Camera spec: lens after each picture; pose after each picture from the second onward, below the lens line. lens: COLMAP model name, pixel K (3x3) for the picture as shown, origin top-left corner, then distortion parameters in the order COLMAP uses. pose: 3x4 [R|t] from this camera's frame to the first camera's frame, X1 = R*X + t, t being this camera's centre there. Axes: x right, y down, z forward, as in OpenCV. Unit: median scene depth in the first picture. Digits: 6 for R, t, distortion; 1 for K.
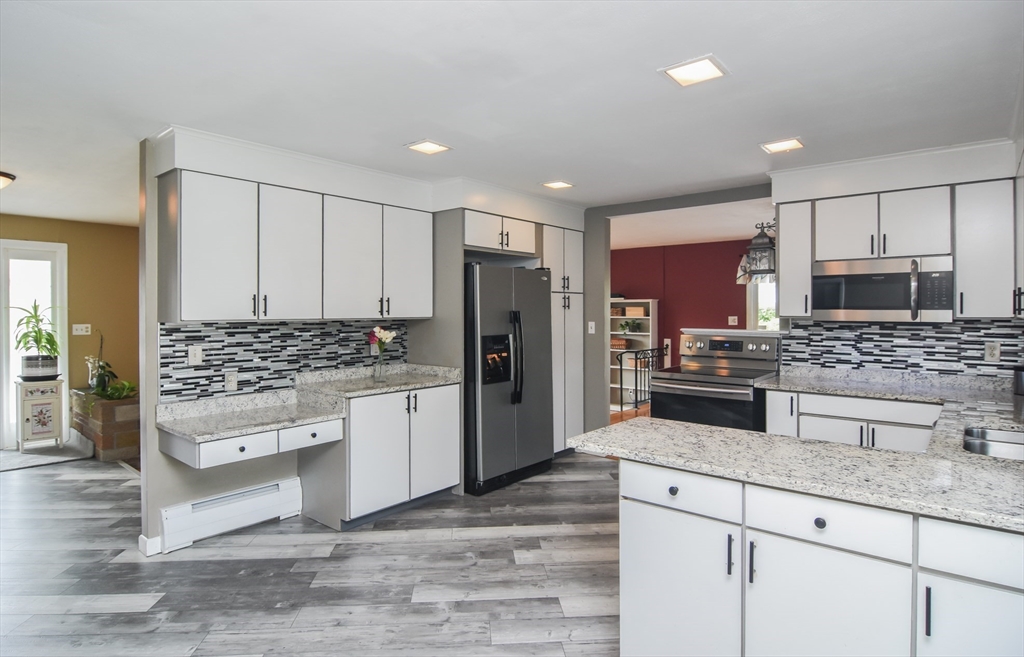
lens RADIAL K [[557.8, 0, 519.0], [0, 557.8, 312.1], [0, 0, 1]] dist [-0.003356, -0.000504]
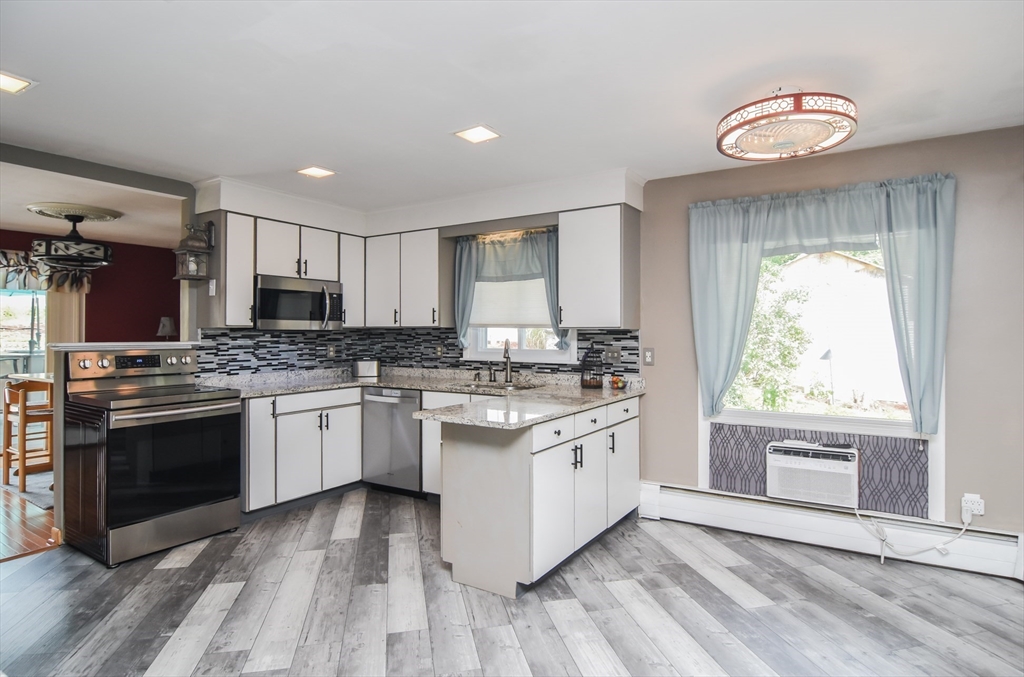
lens RADIAL K [[550.5, 0, 526.3], [0, 550.5, 328.4], [0, 0, 1]] dist [-0.019644, -0.004283]
pose [[-0.142998, 0.007594, 0.989694, -0.572939], [0.003633, 0.999968, -0.007148, 0.022045], [-0.989716, 0.002574, -0.143021, 0.626315]]
